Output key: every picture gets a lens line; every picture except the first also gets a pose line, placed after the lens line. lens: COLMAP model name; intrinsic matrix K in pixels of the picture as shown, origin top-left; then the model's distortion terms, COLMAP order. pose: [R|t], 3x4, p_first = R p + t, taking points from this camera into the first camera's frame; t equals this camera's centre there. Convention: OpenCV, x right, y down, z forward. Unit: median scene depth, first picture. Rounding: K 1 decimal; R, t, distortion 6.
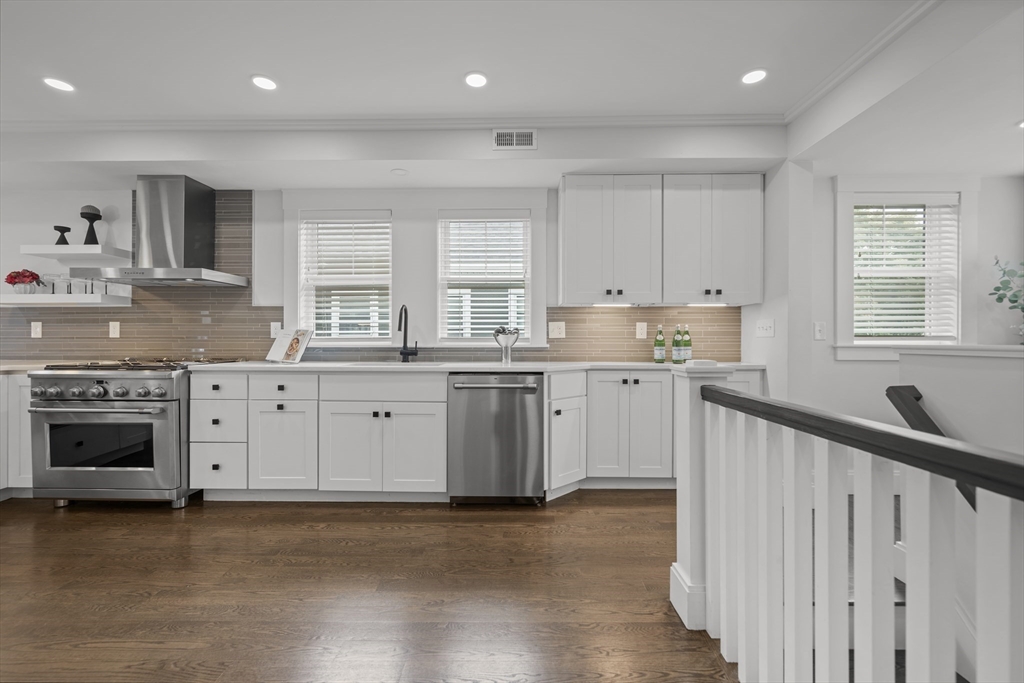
lens RADIAL K [[433.7, 0, 509.9], [0, 433.7, 332.7], [0, 0, 1]] dist [-0.001052, -0.000176]
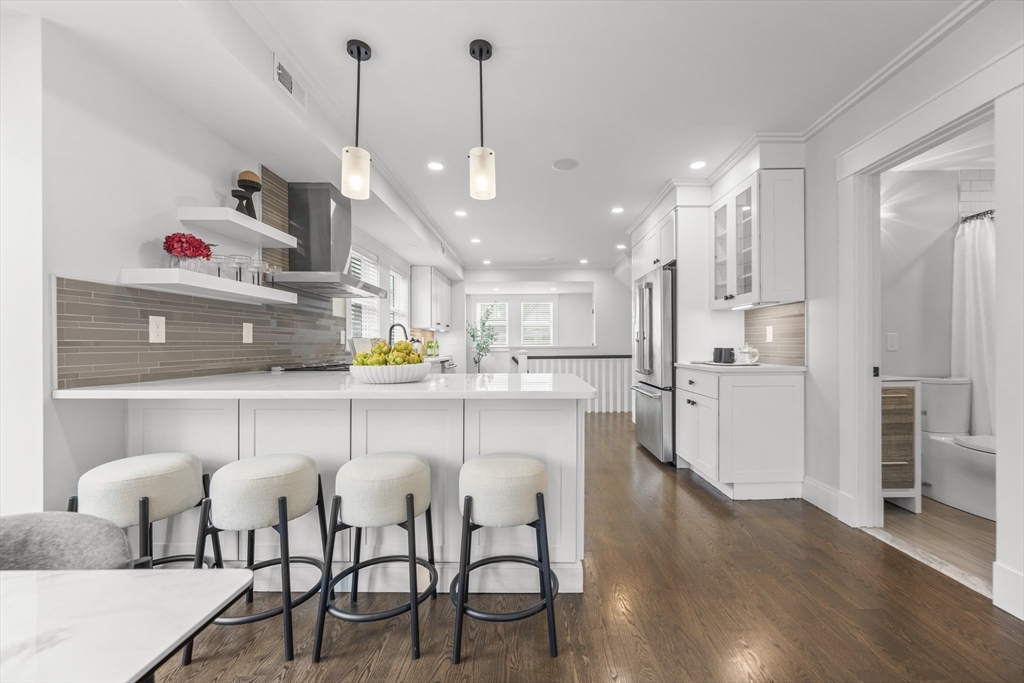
lens RADIAL K [[441.3, 0, 520.7], [0, 441.3, 346.3], [0, 0, 1]] dist [0.003951, -0.000528]
pose [[-0.042993, 0.001704, 0.999074, -1.791650], [-0.007384, 0.999971, -0.002023, 0.014585], [-0.999048, -0.007464, -0.042979, 0.552622]]
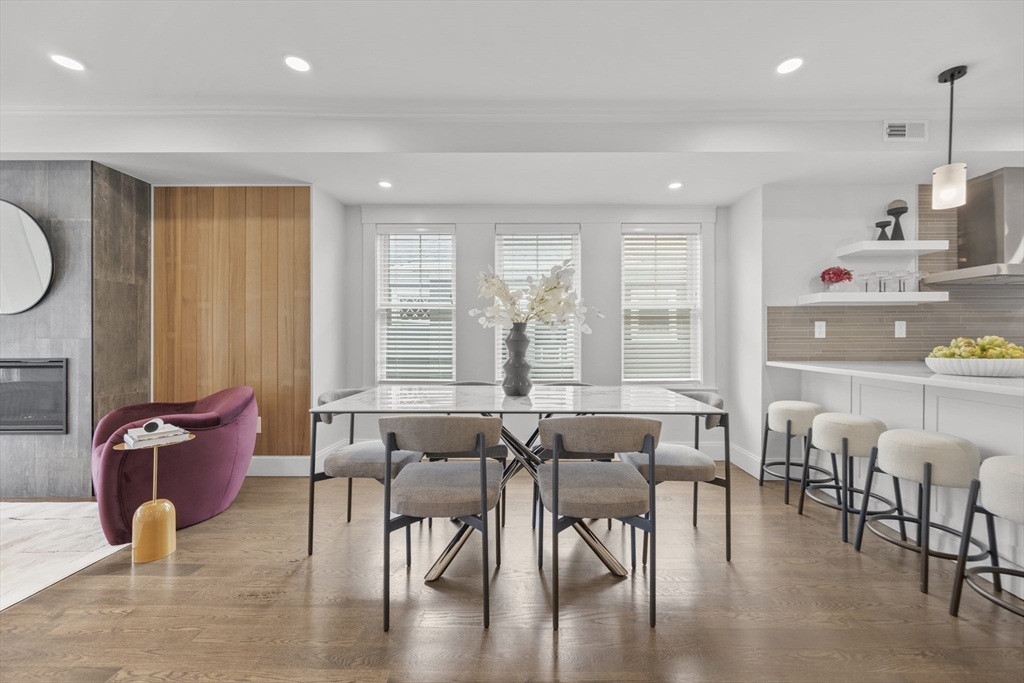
lens RADIAL K [[441.3, 0, 512.7], [0, 441.3, 340.2], [0, 0, 1]] dist [0.003951, -0.000528]
pose [[0.999936, -0.006550, -0.009214, -1.847510], [0.006692, 0.999858, 0.015491, -0.002470], [0.009111, -0.015551, 0.999838, 0.004866]]
